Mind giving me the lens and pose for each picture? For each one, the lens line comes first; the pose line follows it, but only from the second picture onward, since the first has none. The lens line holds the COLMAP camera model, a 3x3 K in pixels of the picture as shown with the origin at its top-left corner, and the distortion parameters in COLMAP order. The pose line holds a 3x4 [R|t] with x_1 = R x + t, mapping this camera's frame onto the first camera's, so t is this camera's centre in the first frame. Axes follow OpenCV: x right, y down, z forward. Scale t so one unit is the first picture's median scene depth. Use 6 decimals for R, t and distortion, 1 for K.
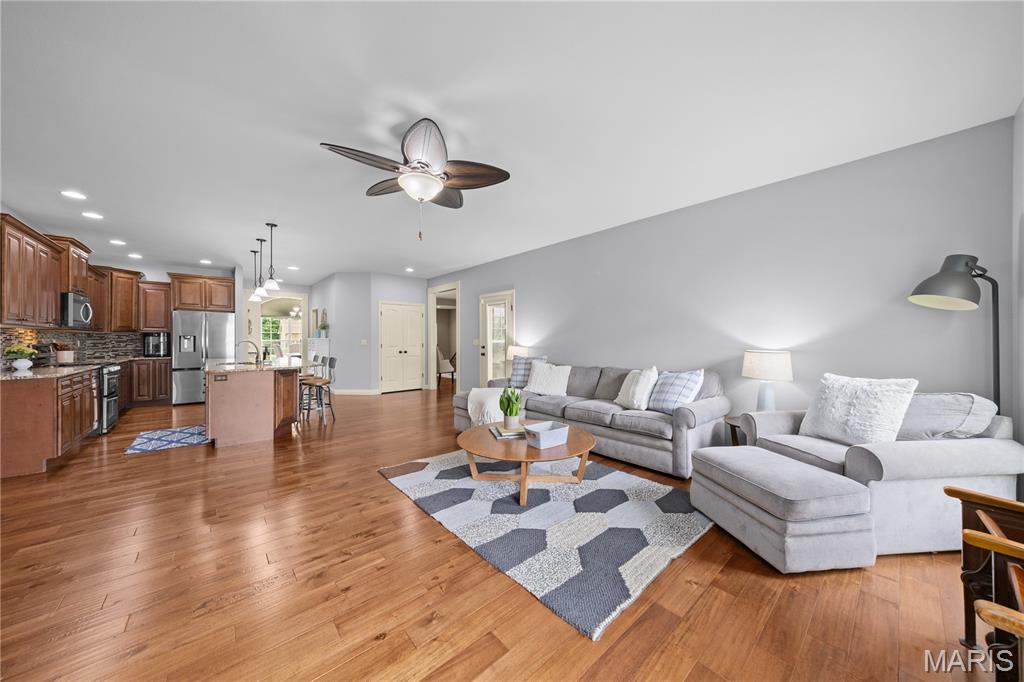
lens RADIAL K [[340.6, 0, 514.4], [0, 340.6, 339.1], [0, 0, 1]] dist [-0.005281, -0.000011]
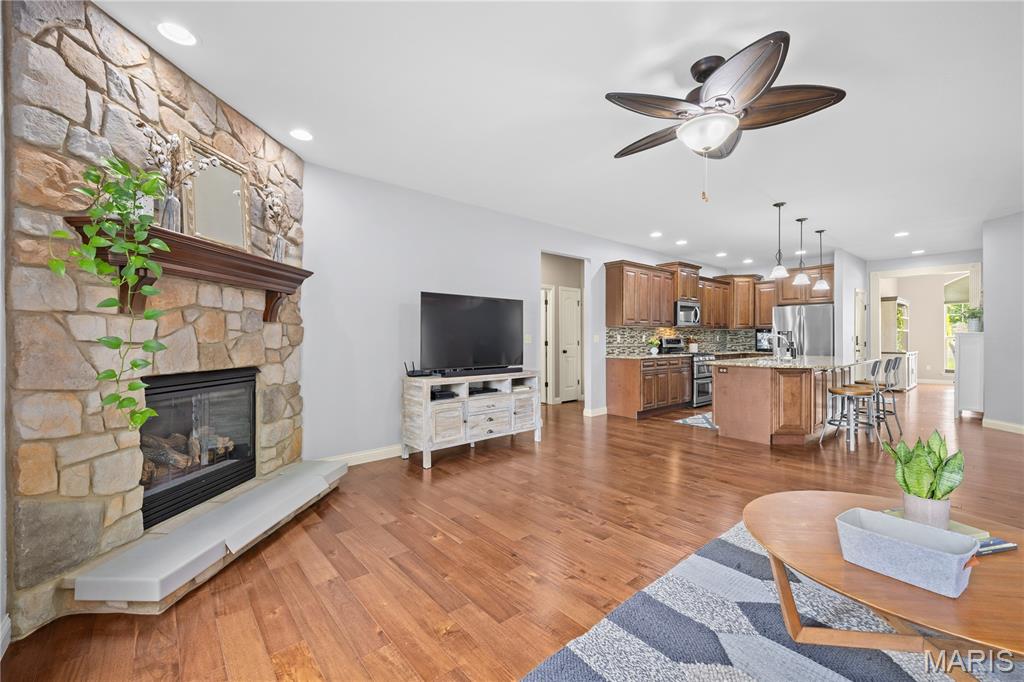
lens RADIAL K [[414.7, 0, 509.6], [0, 414.7, 339.3], [0, 0, 1]] dist [0.000045, -0.000280]
pose [[-0.025111, 0.004305, -0.999675, 0.270637], [0.000248, 0.999991, 0.004300, 0.008022], [0.999685, -0.000140, -0.025112, 0.228085]]
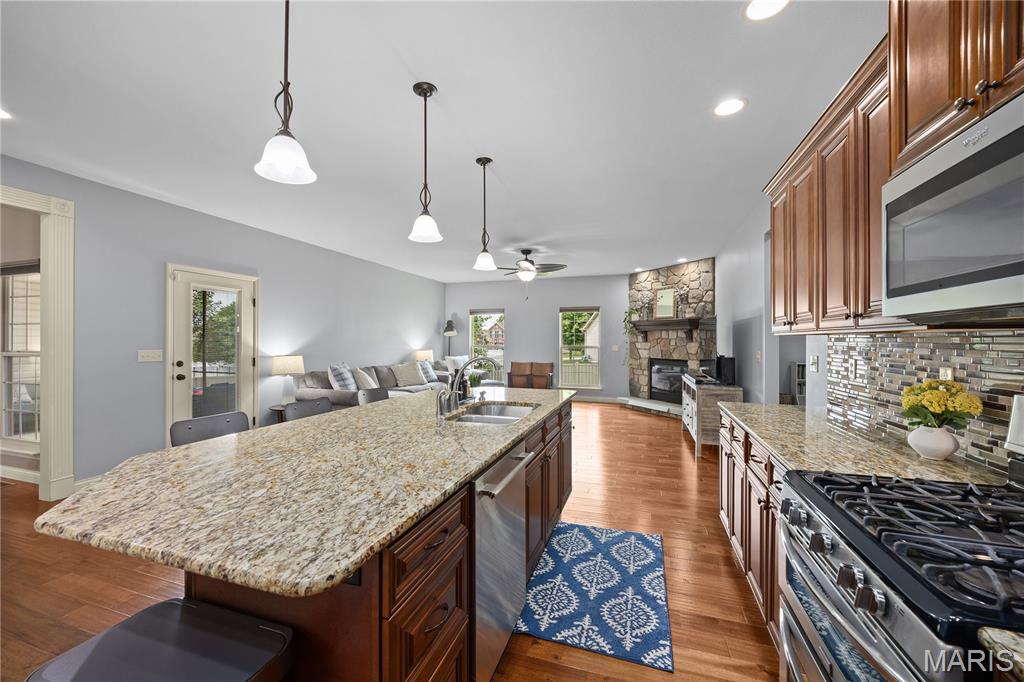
lens RADIAL K [[401.3, 0, 512.0], [0, 401.3, 341.0], [0, 0, 1]] dist [-0.000137, -0.000107]
pose [[-0.496778, -0.000792, 0.867877, -0.945213], [-0.000892, 1.000000, 0.000402, -0.013674], [-0.867877, -0.000574, -0.496779, 0.916020]]
